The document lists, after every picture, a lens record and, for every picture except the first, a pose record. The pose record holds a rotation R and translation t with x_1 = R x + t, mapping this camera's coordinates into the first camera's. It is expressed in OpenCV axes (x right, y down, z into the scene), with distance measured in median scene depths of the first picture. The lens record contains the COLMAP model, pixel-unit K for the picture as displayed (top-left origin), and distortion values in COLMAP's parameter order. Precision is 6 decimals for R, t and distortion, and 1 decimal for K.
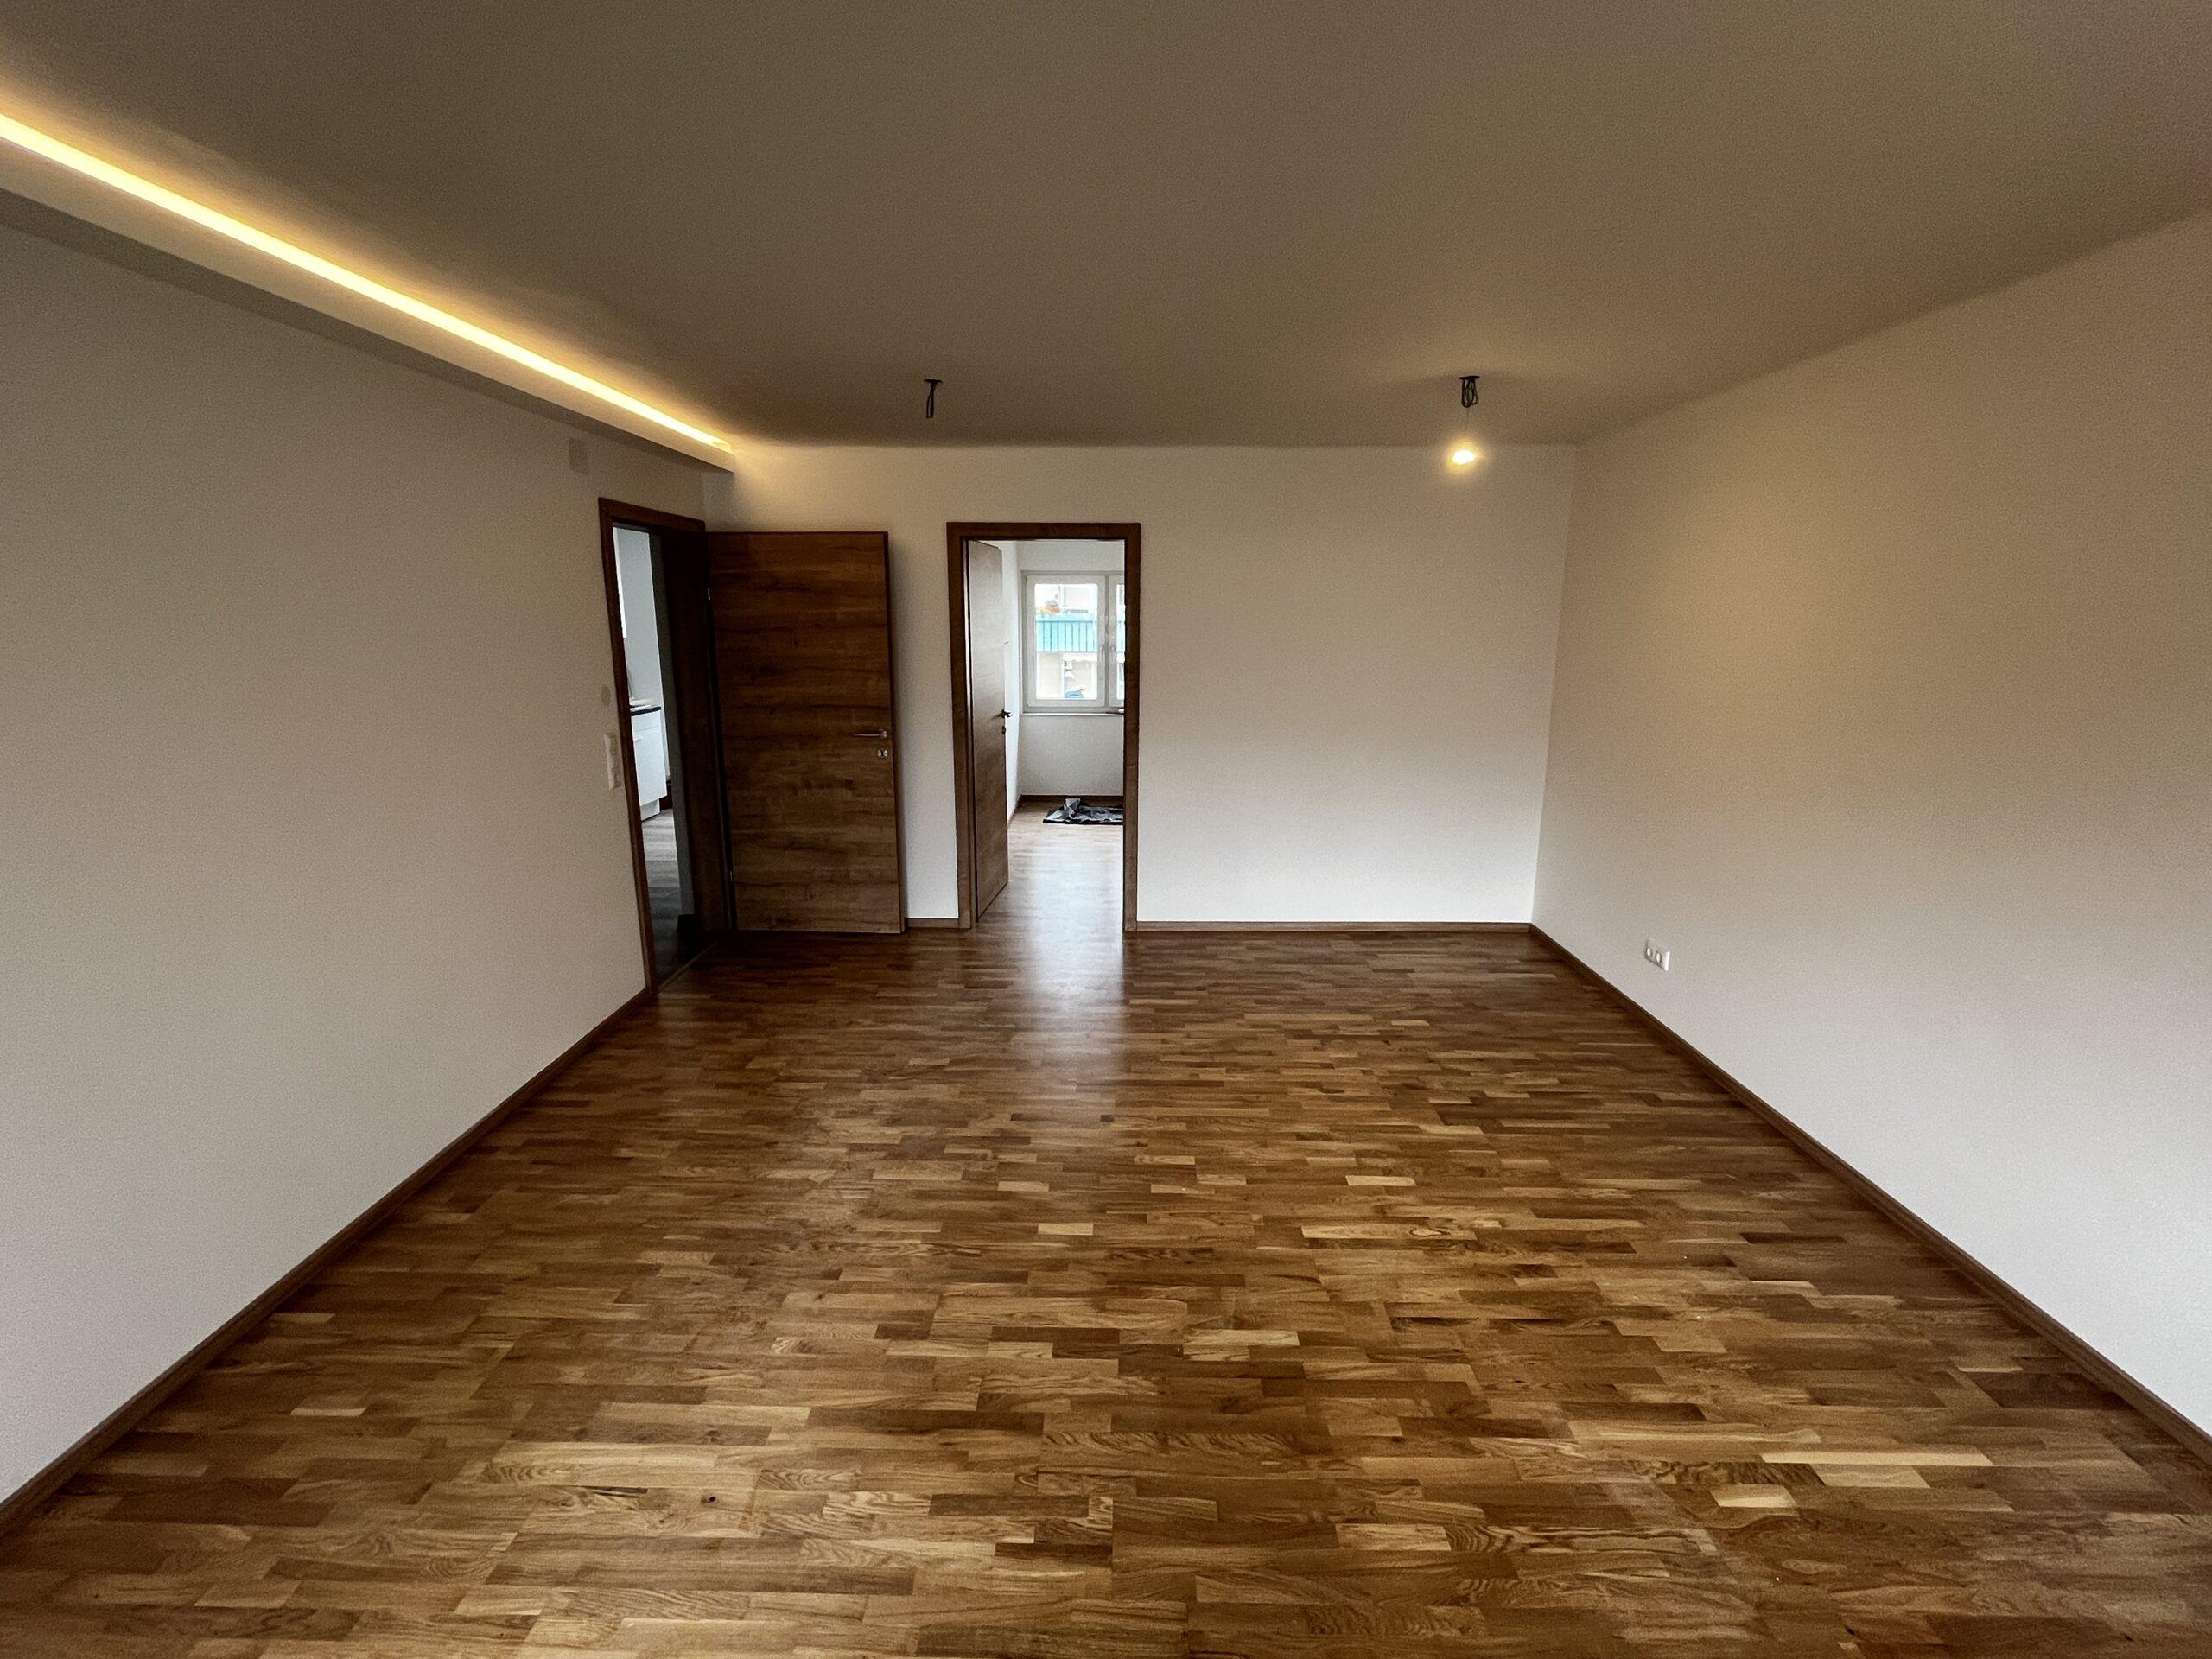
lens RADIAL K [[1002.0, 0, 1104.8], [0, 1002.0, 830.9], [0, 0, 1]] dist [-0.003323, 0.000150]
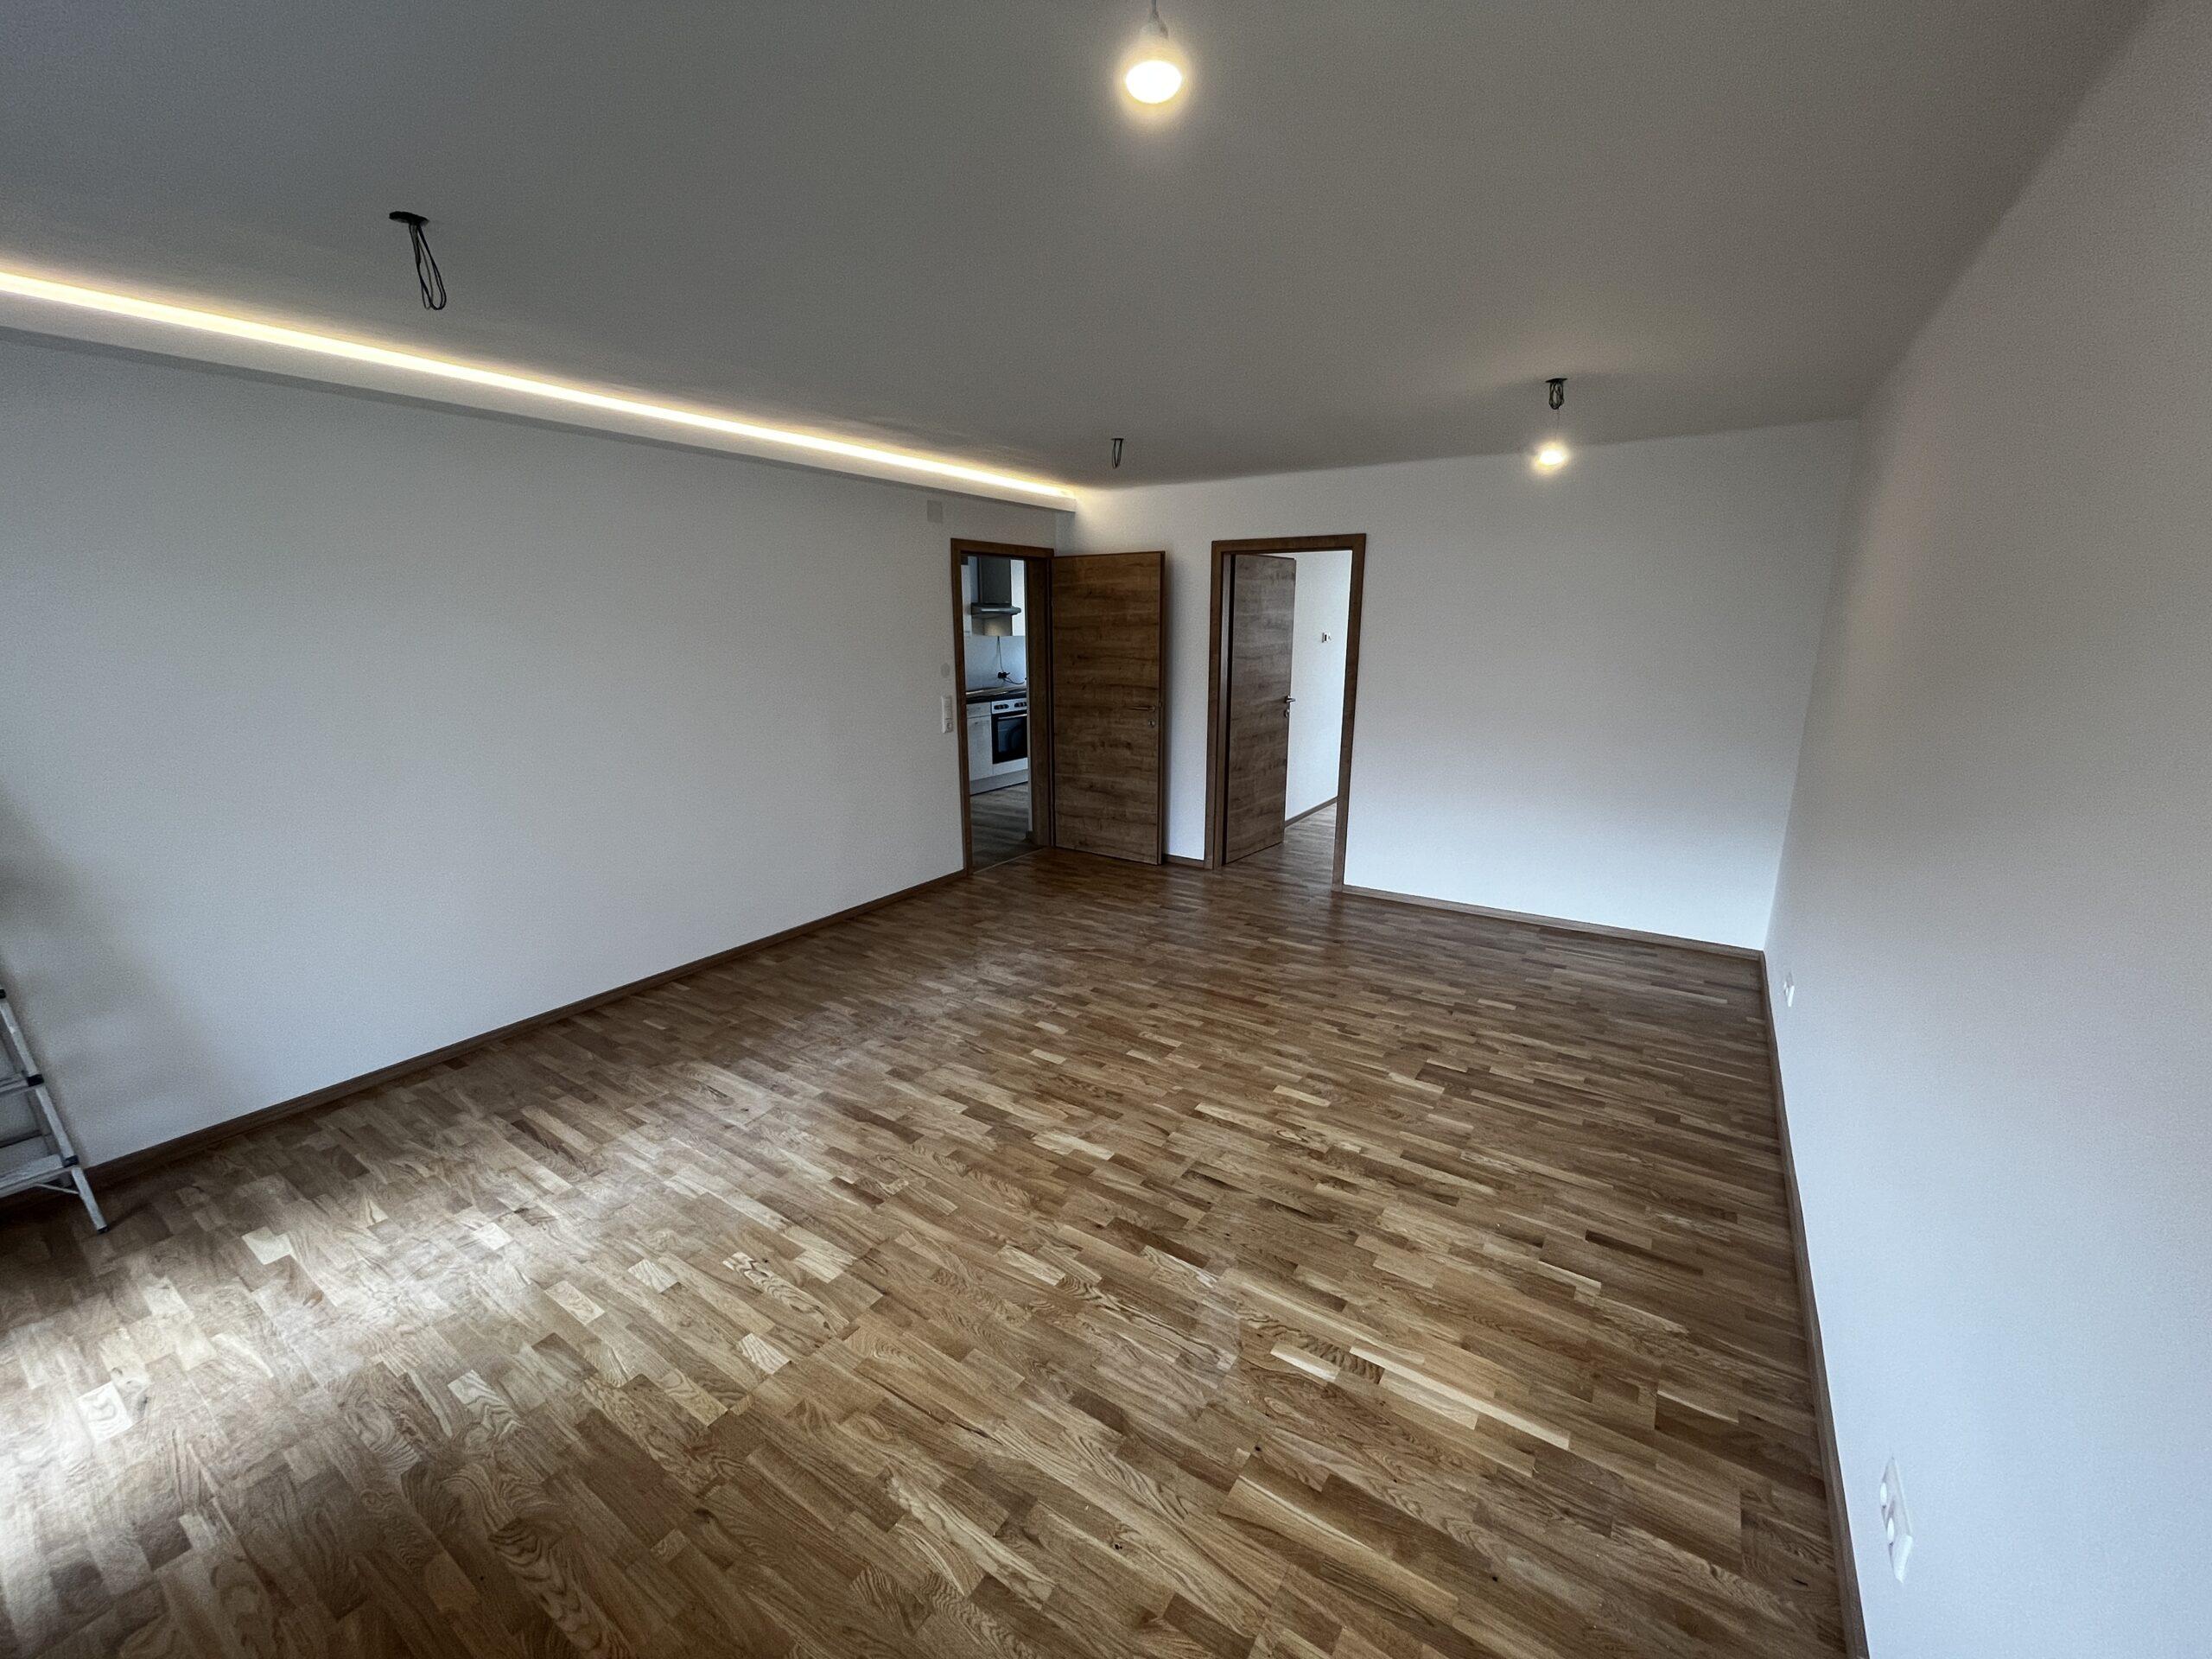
lens RADIAL K [[892.2, 0, 1106.7], [0, 892.2, 830.9], [0, 0, 1]] dist [-0.002375, -0.000844]
pose [[0.842433, 0.121249, -0.524981, 0.569389], [-0.109802, 0.992537, 0.053036, 0.009047], [0.527494, 0.012965, 0.849460, -0.015645]]
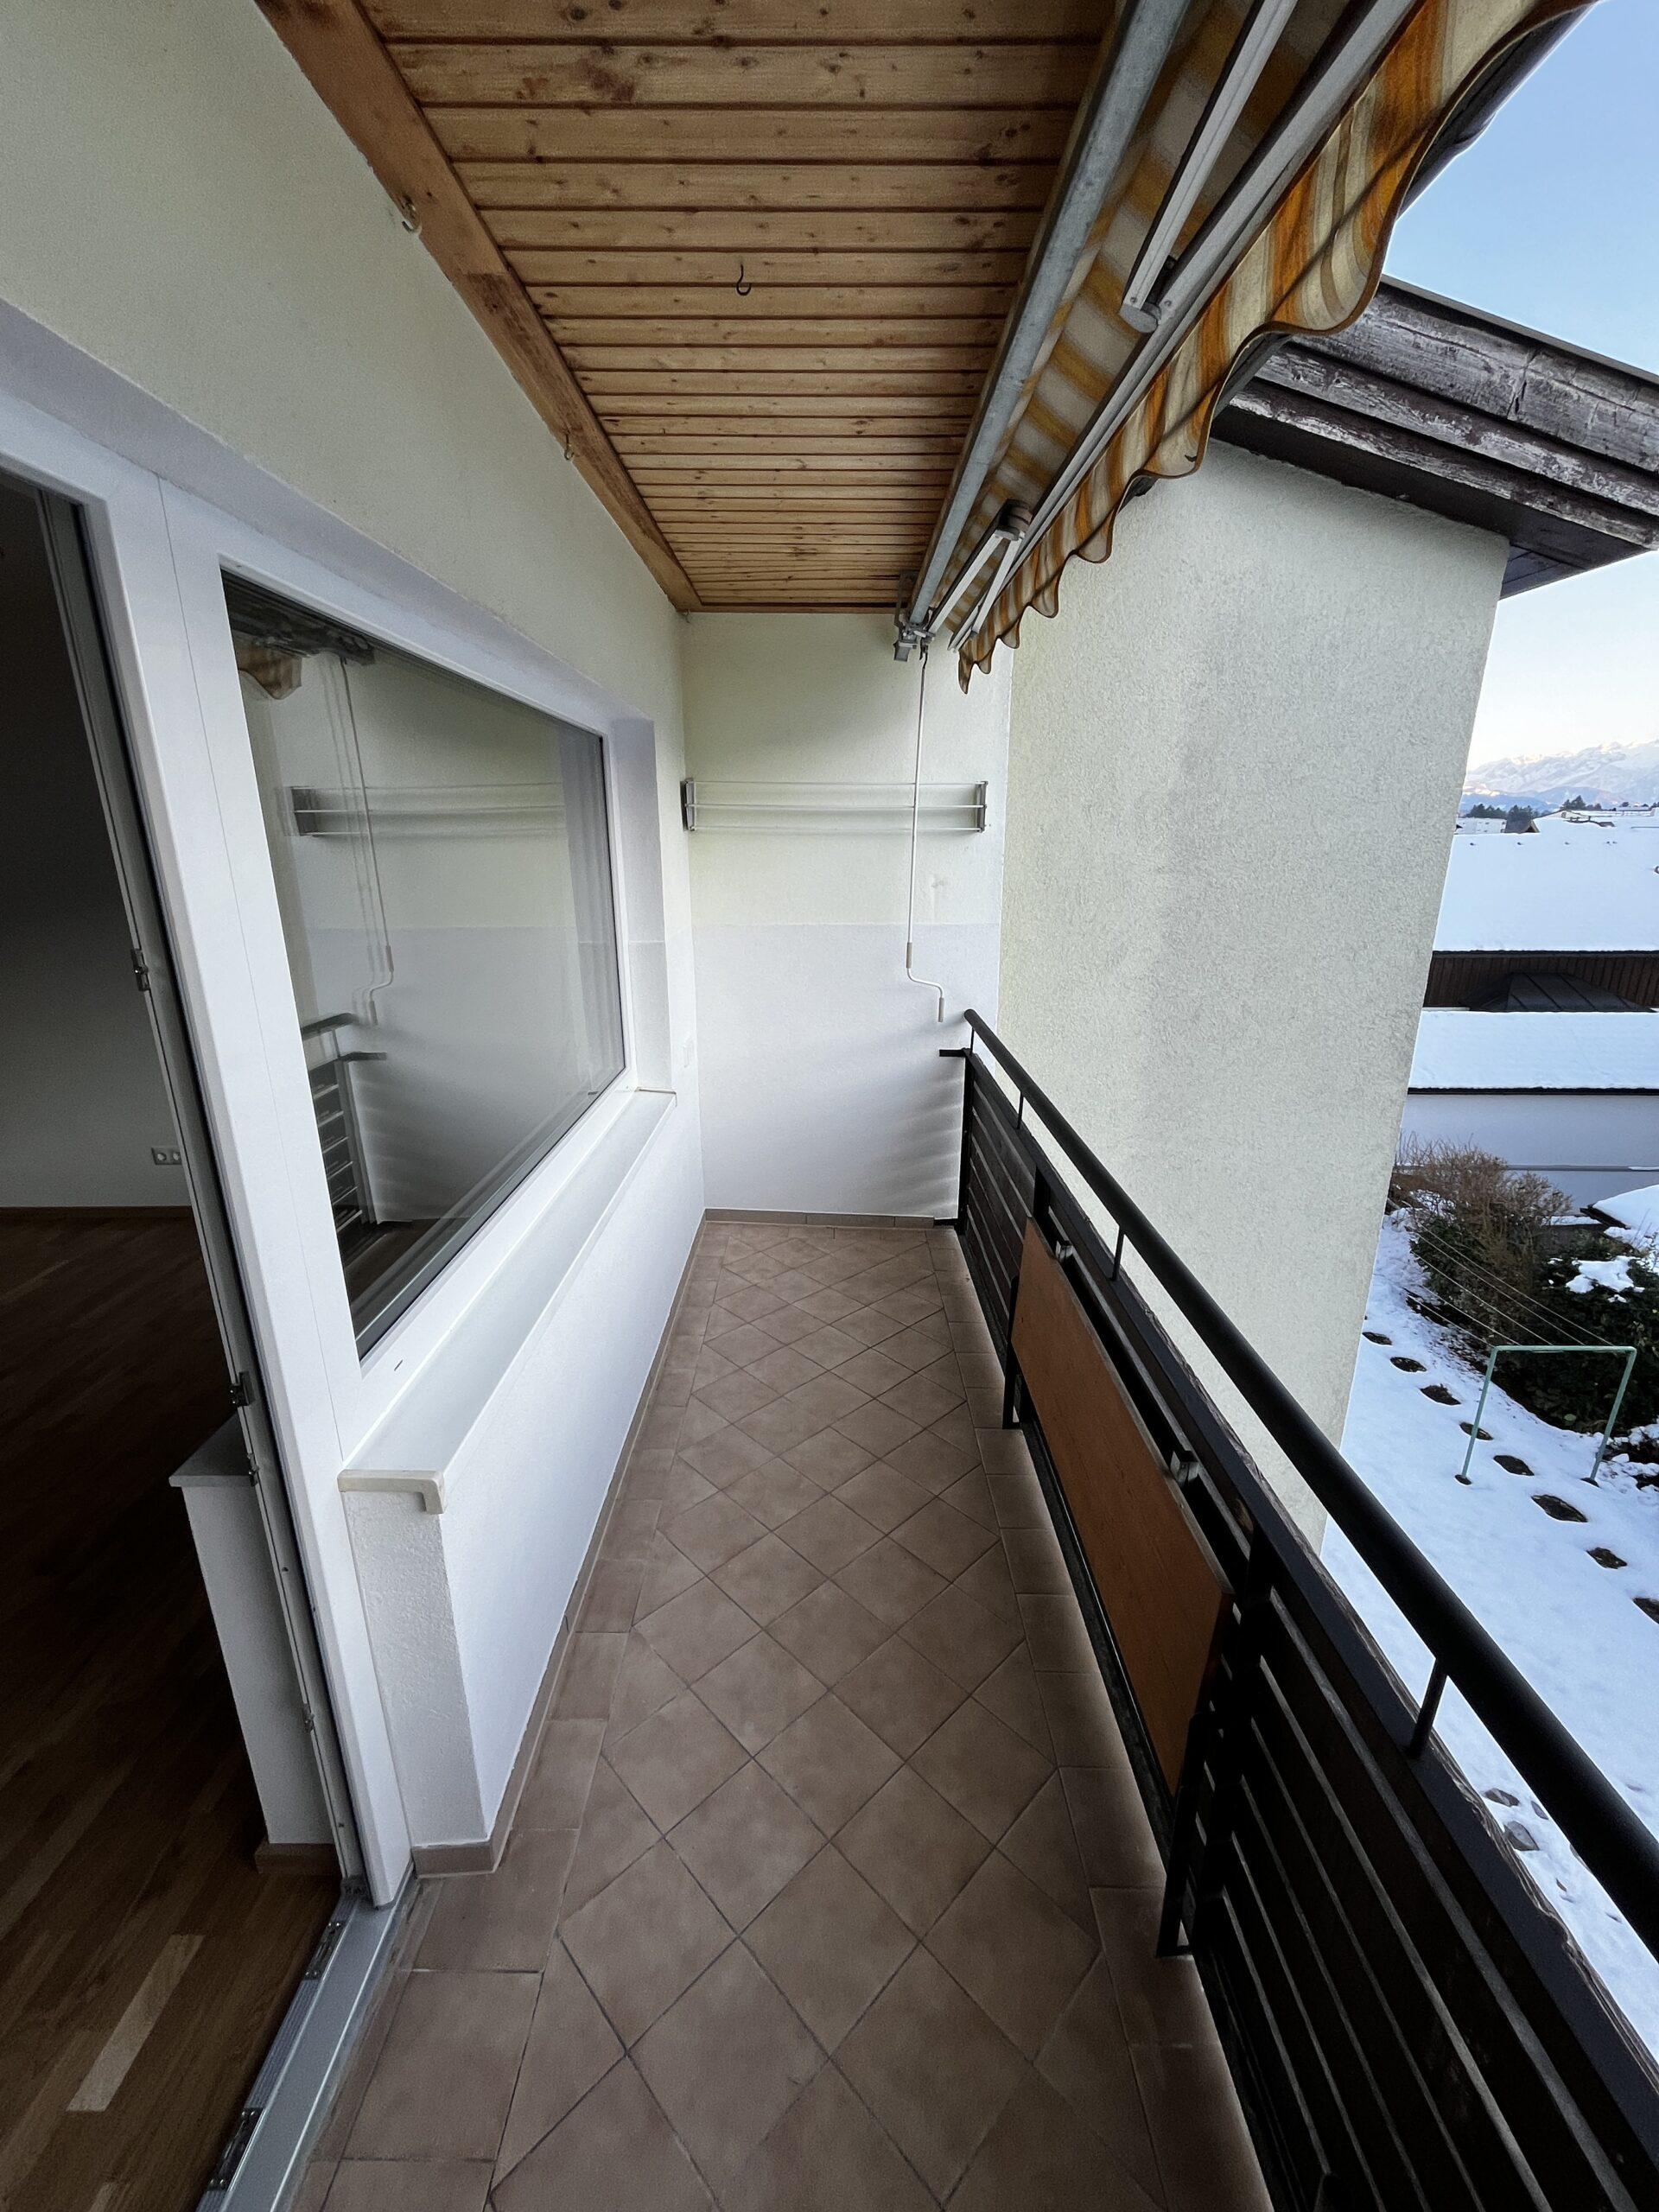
lens RADIAL K [[892.2, 0, 827.6], [0, 892.2, 1105.5], [0, 0, 1]] dist [-0.002375, -0.000844]
pose [[-0.010499, -0.287015, 0.957869, -0.502349], [0.215576, 0.934746, 0.282449, 0.100144], [-0.976431, 0.209459, 0.052059, -0.432664]]
